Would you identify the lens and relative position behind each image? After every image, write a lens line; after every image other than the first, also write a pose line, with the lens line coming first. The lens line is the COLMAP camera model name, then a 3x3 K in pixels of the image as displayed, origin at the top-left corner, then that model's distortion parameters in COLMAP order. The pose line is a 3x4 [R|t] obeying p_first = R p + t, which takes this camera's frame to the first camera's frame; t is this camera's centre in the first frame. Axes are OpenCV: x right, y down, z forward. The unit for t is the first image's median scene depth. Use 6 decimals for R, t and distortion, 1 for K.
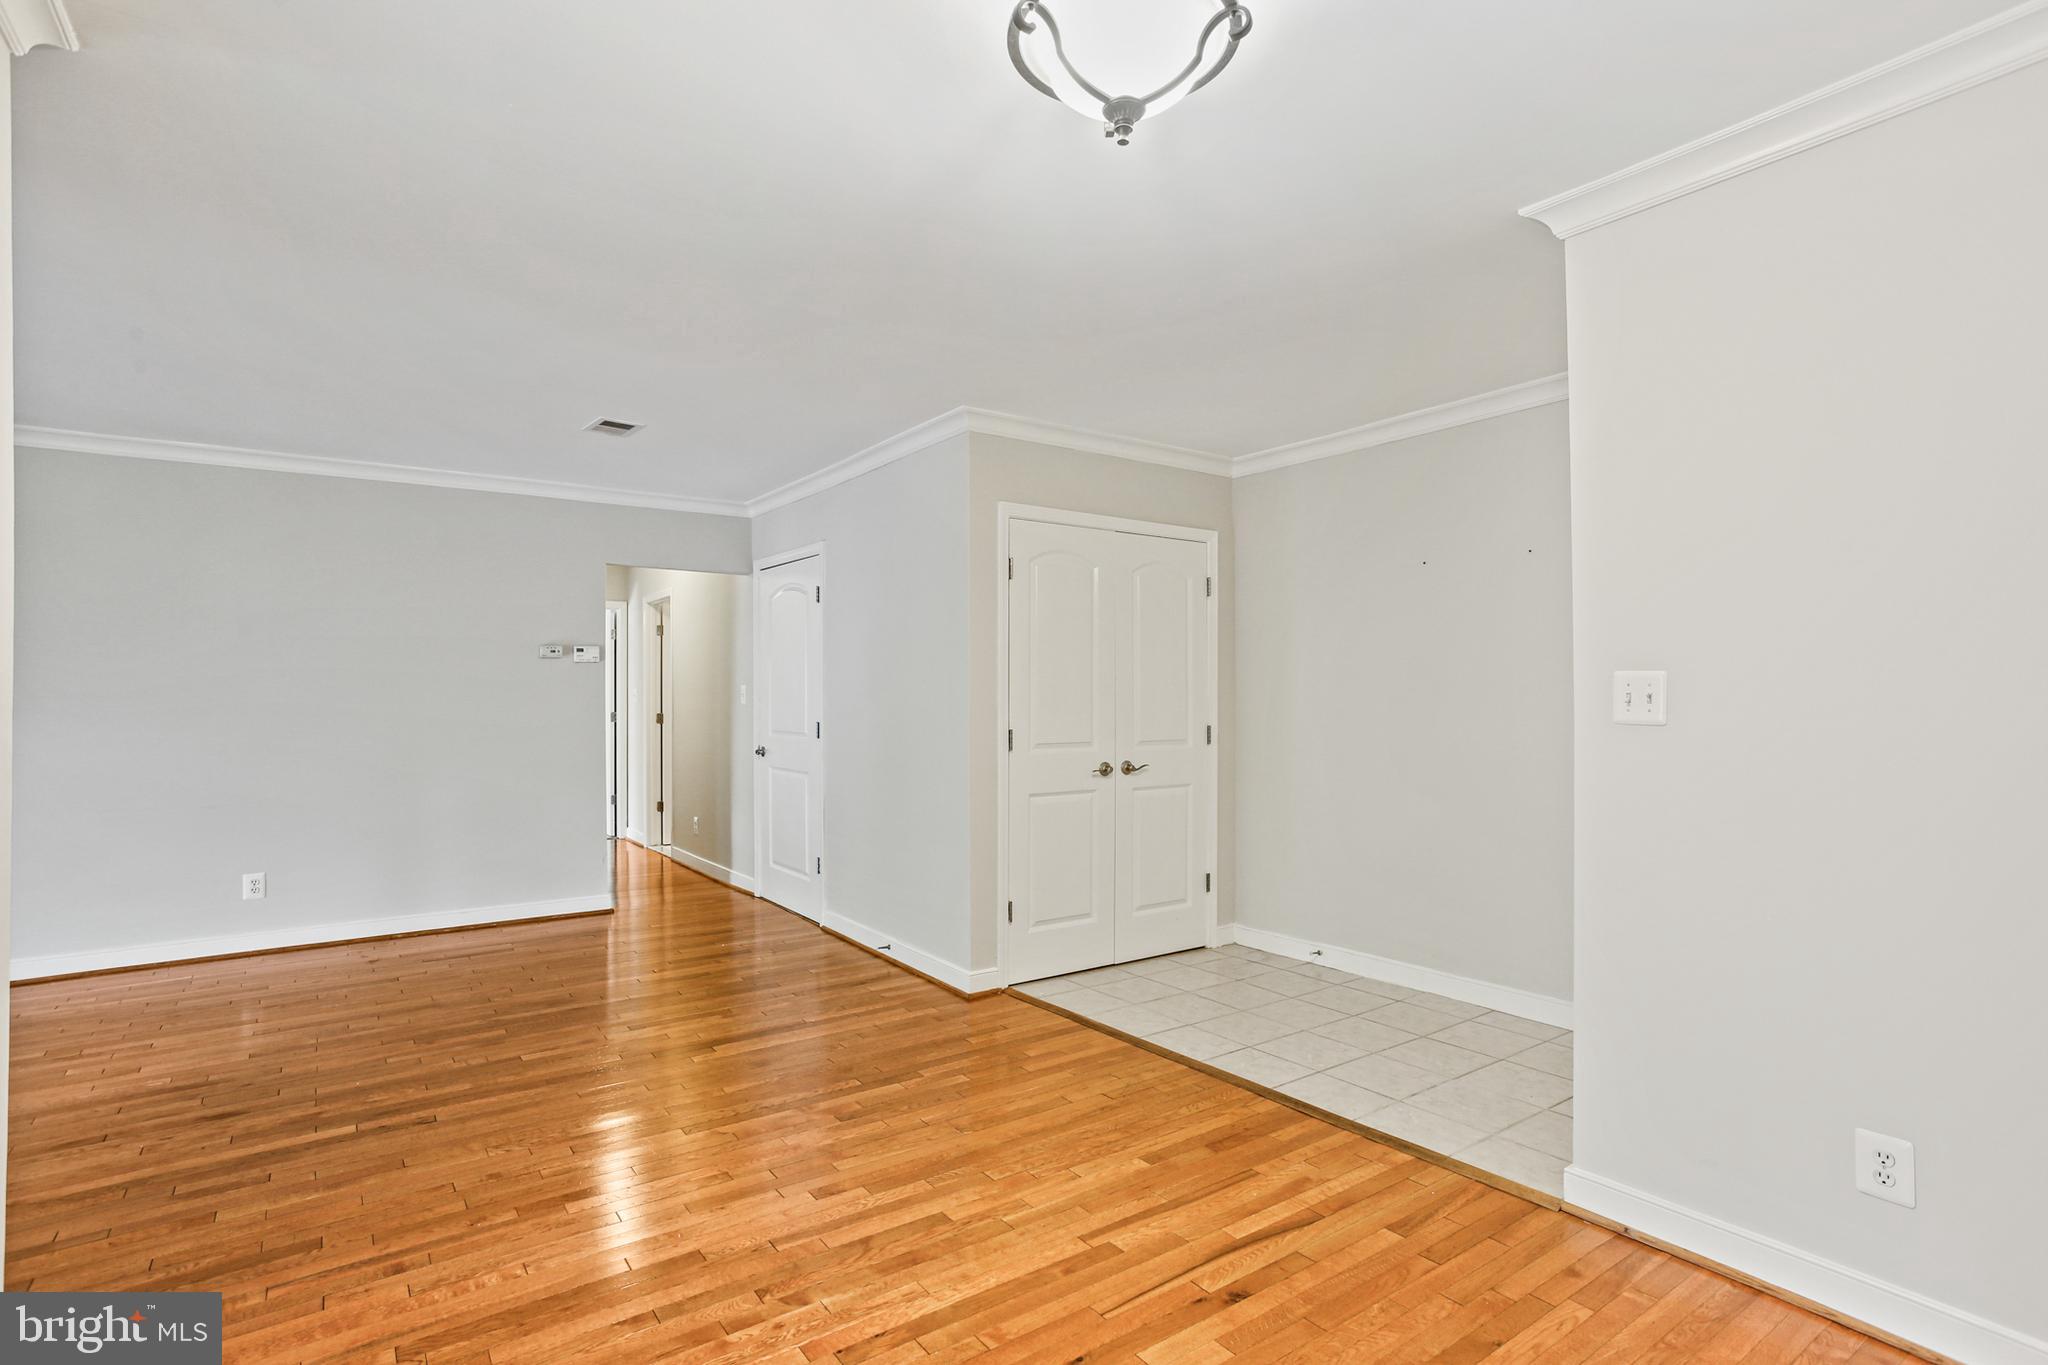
lens RADIAL K [[1001.7, 0, 1008.1], [0, 1001.7, 691.3], [0, 0, 1]] dist [-0.034374, 0.020457]
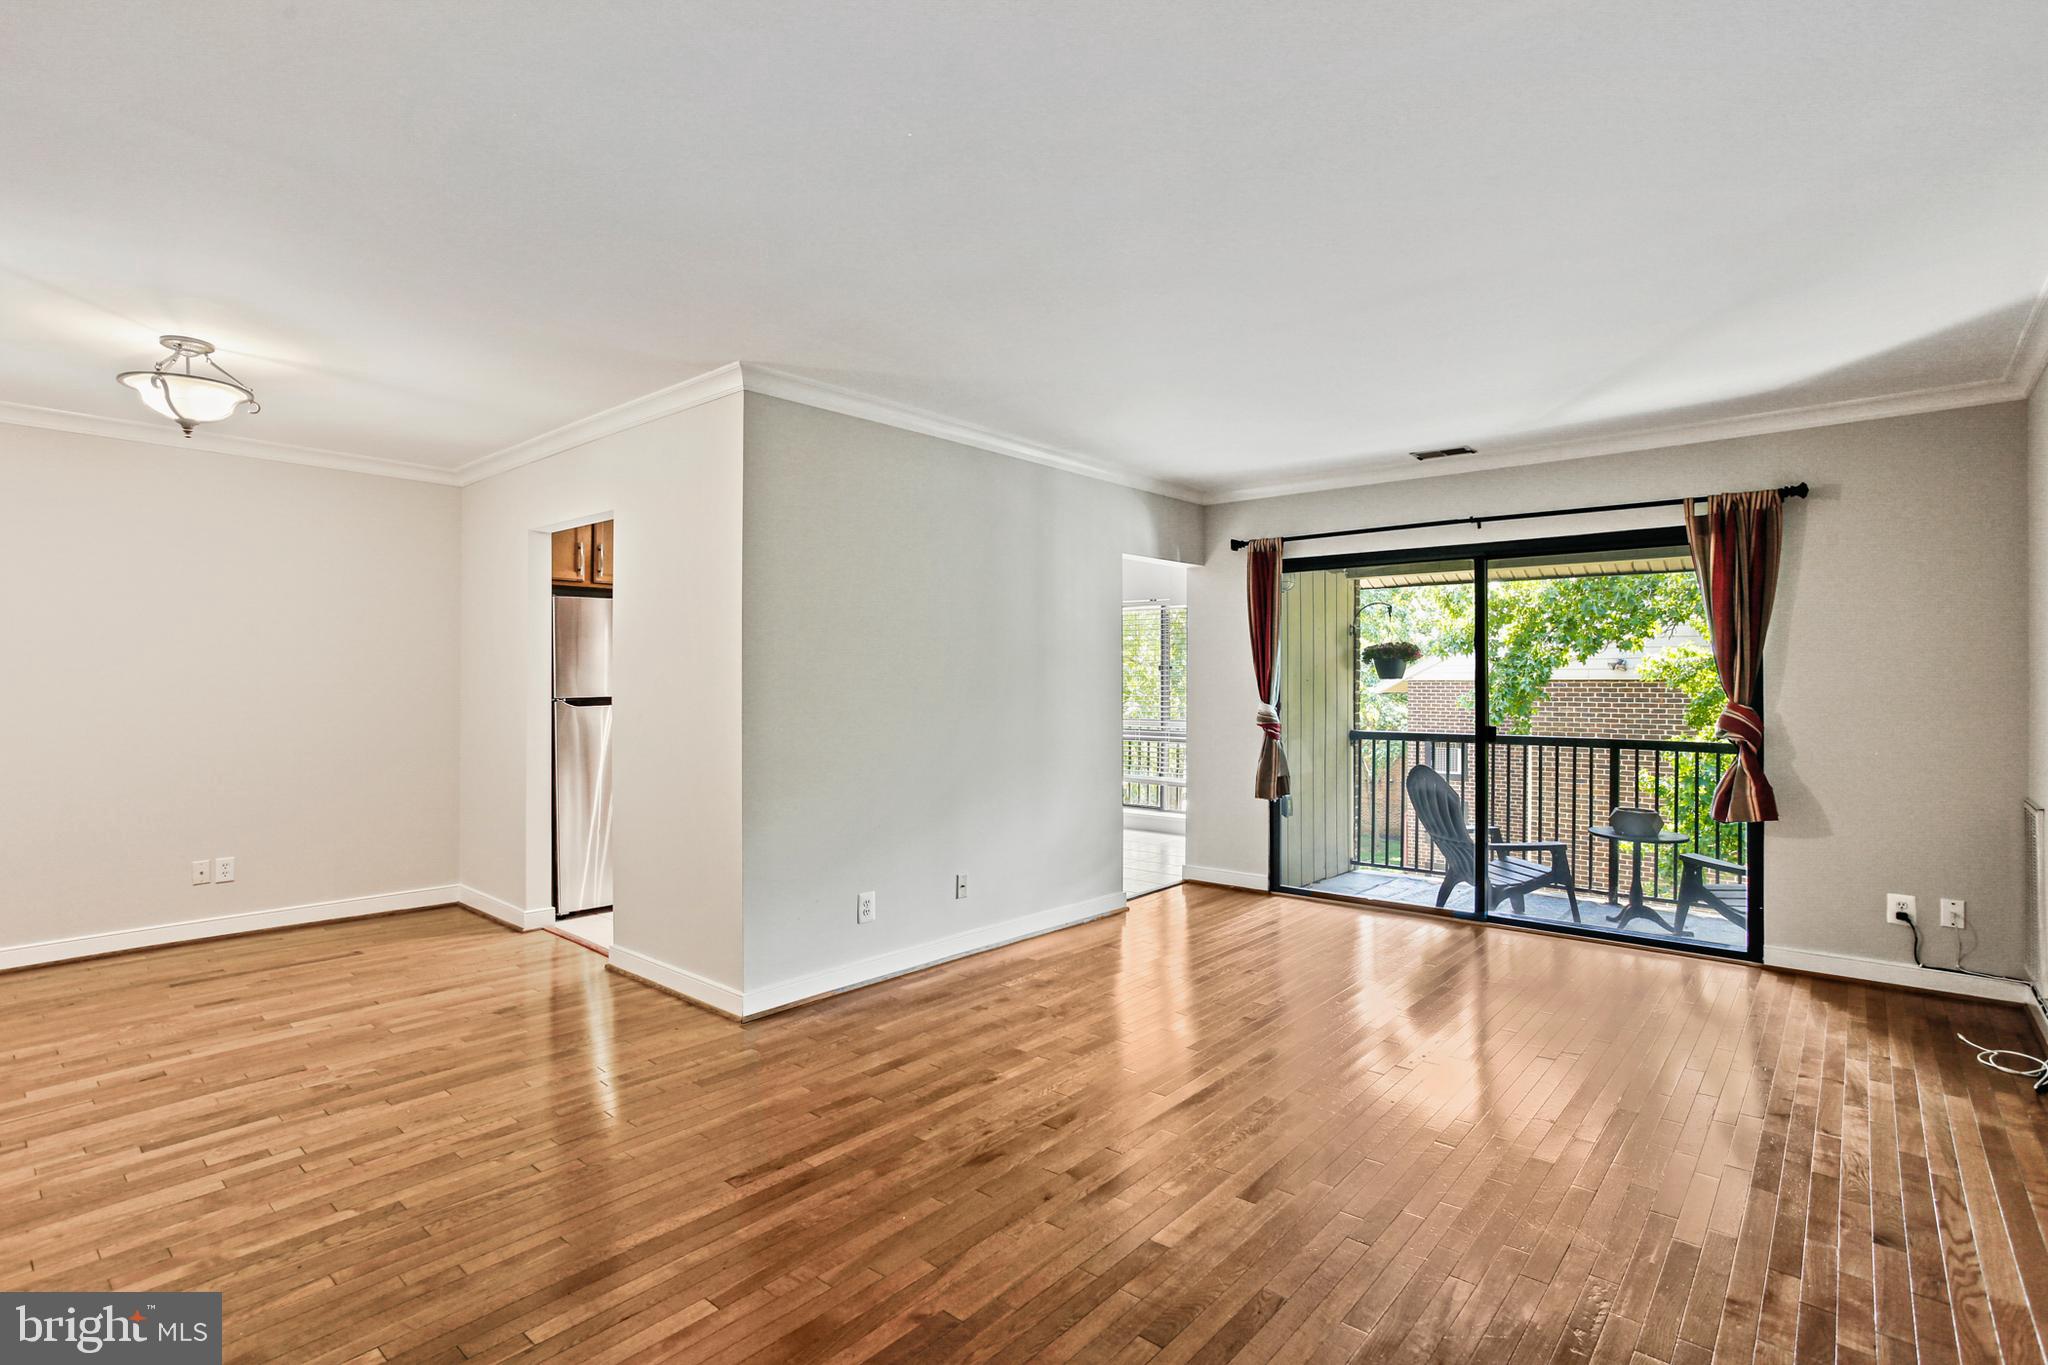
lens RADIAL K [[1001.7, 0, 1026.4], [0, 1001.7, 662.0], [0, 0, 1]] dist [-0.034374, 0.020457]
pose [[-0.970569, 0.000655, -0.240823, -0.809239], [0.005900, 0.999761, -0.021058, 0.004607], [0.240752, -0.021859, -0.970341, 2.470914]]
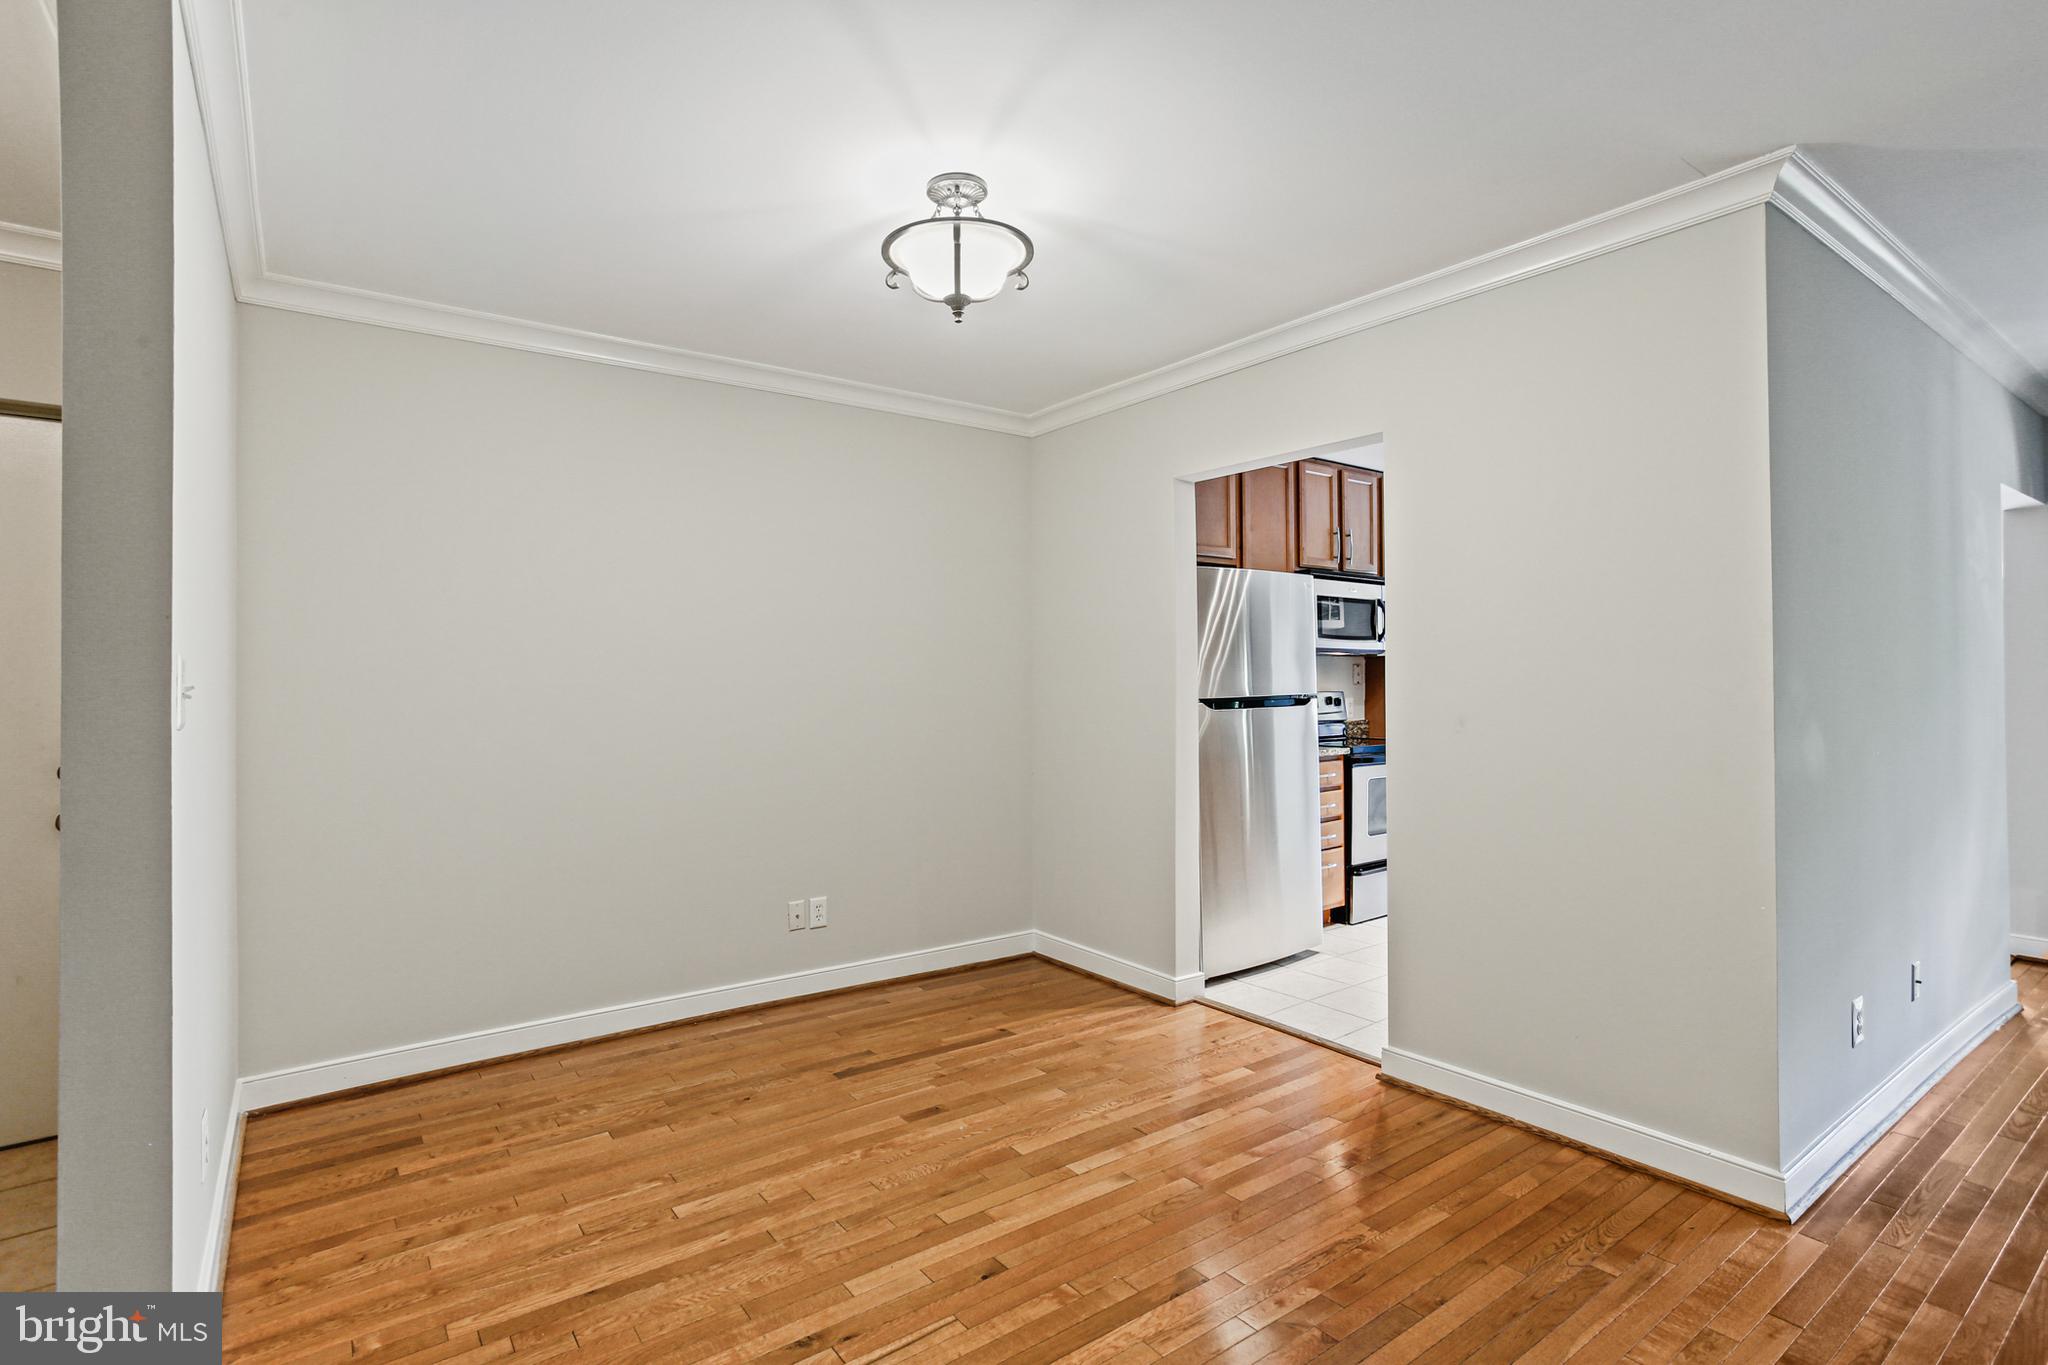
lens RADIAL K [[1001.7, 0, 1004.5], [0, 1001.7, 664.1], [0, 0, 1]] dist [-0.034374, 0.020457]
pose [[-0.999605, 0.011567, -0.025597, 0.057123], [0.012171, 0.999648, -0.023574, 0.009397], [0.025316, -0.023877, -0.999394, 1.749495]]
